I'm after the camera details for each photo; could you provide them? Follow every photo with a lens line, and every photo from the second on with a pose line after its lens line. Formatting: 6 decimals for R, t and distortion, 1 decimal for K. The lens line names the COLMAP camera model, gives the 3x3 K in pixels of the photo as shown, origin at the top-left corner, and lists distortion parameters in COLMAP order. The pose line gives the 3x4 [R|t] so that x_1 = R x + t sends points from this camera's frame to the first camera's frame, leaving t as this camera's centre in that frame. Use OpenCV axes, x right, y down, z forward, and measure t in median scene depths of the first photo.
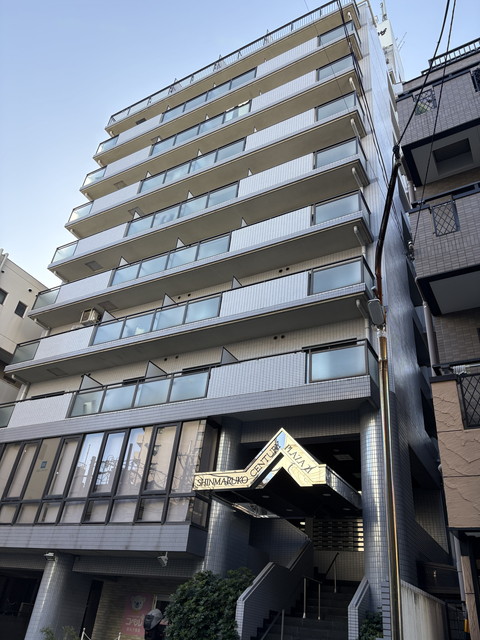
lens RADIAL K [[480.4, 0, 240.0], [0, 480.4, 320.0], [0, 0, 1]] dist [0.024998, -0.010426]
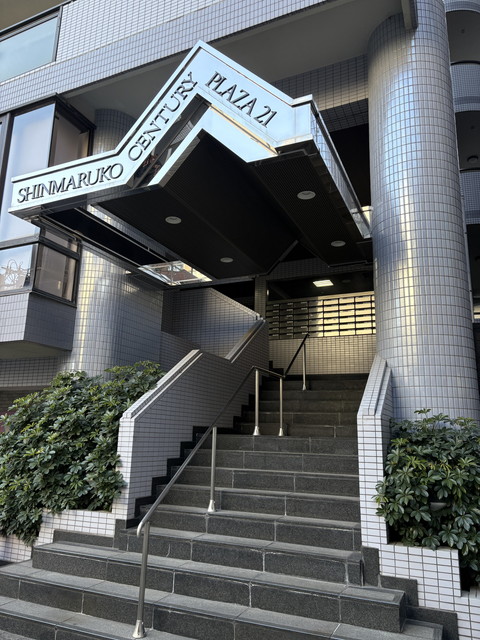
lens RADIAL K [[480.4, 0, 240.0], [0, 480.4, 320.0], [0, 0, 1]] dist [0.024998, -0.010426]
pose [[0.993452, -0.056775, 0.099145, 0.067308], [0.018375, 0.935891, 0.351810, 0.300281], [-0.112763, -0.347685, 0.930806, 0.536548]]
